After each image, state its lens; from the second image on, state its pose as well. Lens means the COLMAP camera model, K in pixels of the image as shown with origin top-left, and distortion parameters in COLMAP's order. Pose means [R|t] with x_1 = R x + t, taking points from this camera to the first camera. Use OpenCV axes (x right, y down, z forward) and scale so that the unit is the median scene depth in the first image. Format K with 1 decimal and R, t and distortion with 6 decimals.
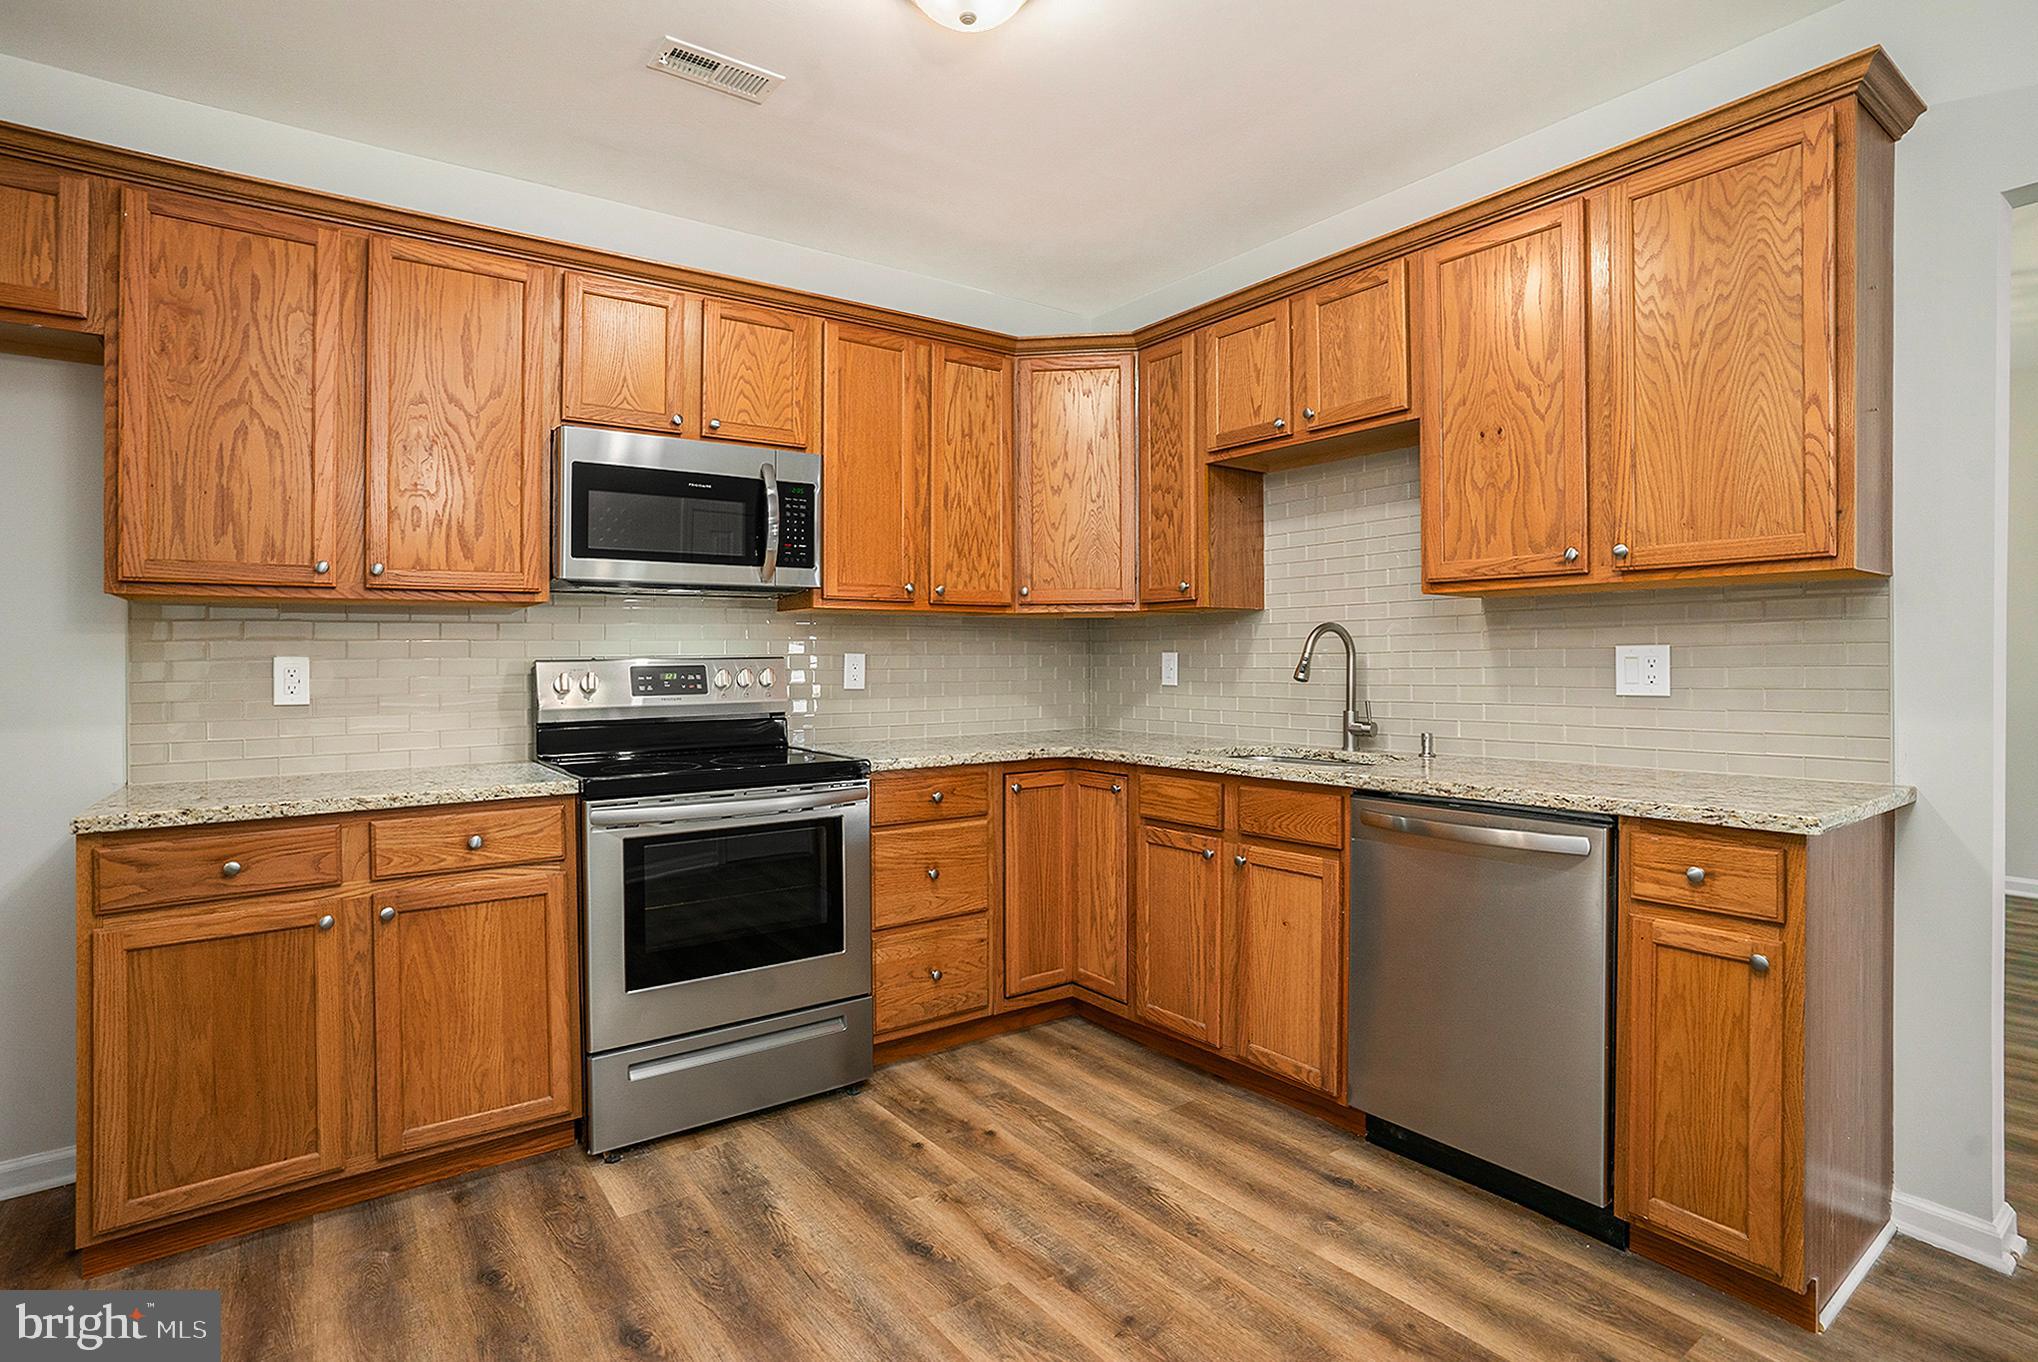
lens RADIAL K [[1013.2, 0, 1017.9], [0, 1013.2, 679.3], [0, 0, 1]] dist [-0.067961, 0.020465]
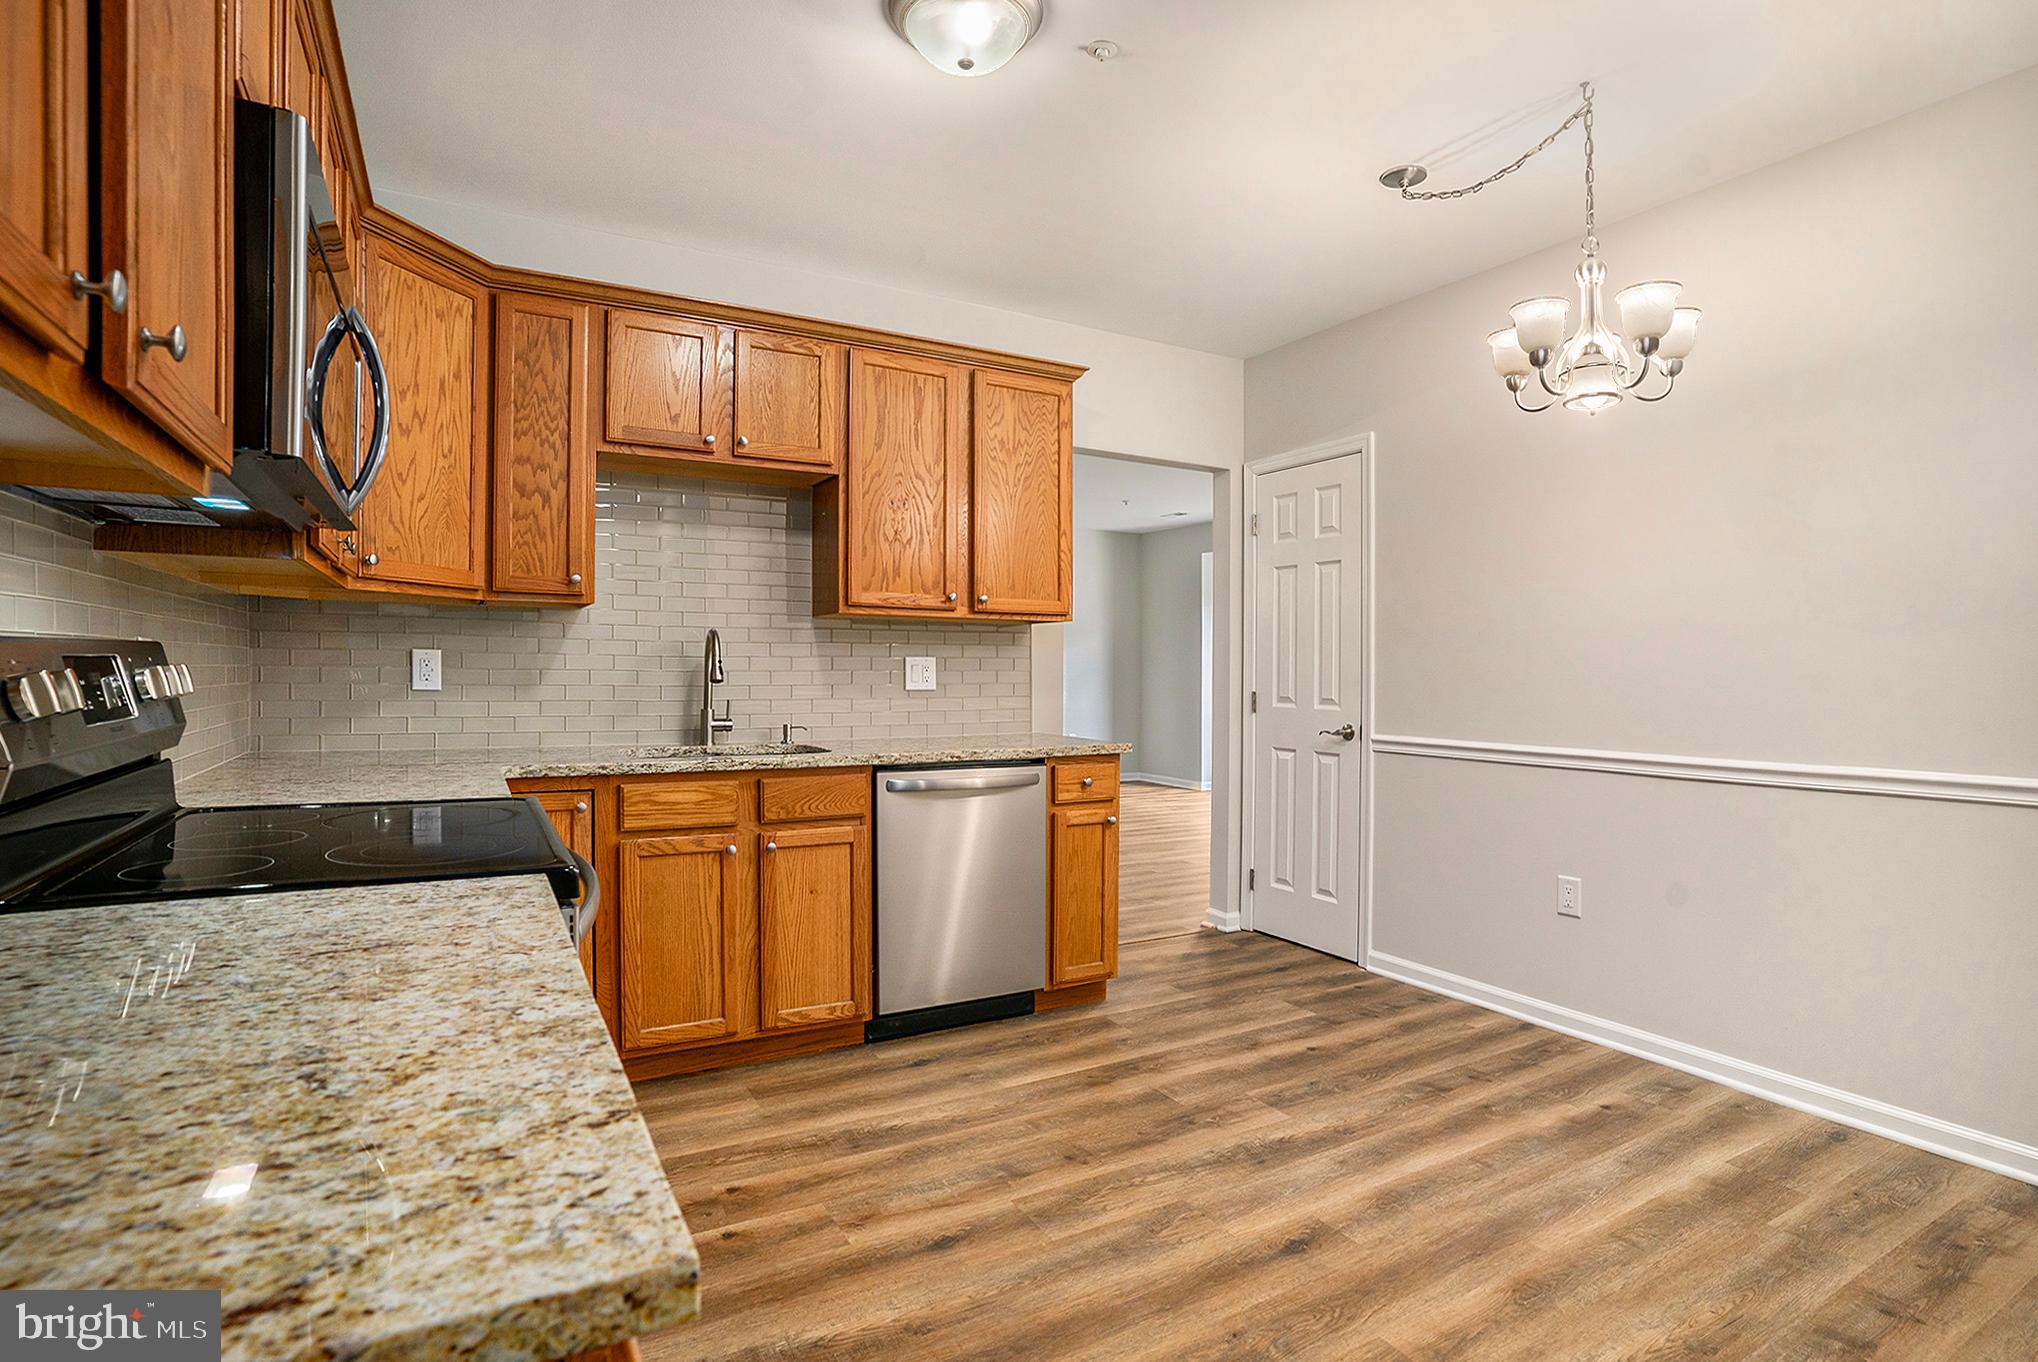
lens RADIAL K [[1013.2, 0, 1021.3], [0, 1013.2, 675.3], [0, 0, 1]] dist [-0.067961, 0.020465]
pose [[0.111834, -0.001031, 0.993726, -0.916011], [0.004849, 0.999988, 0.000492, -0.005316], [-0.993715, 0.004763, 0.111838, 0.671084]]
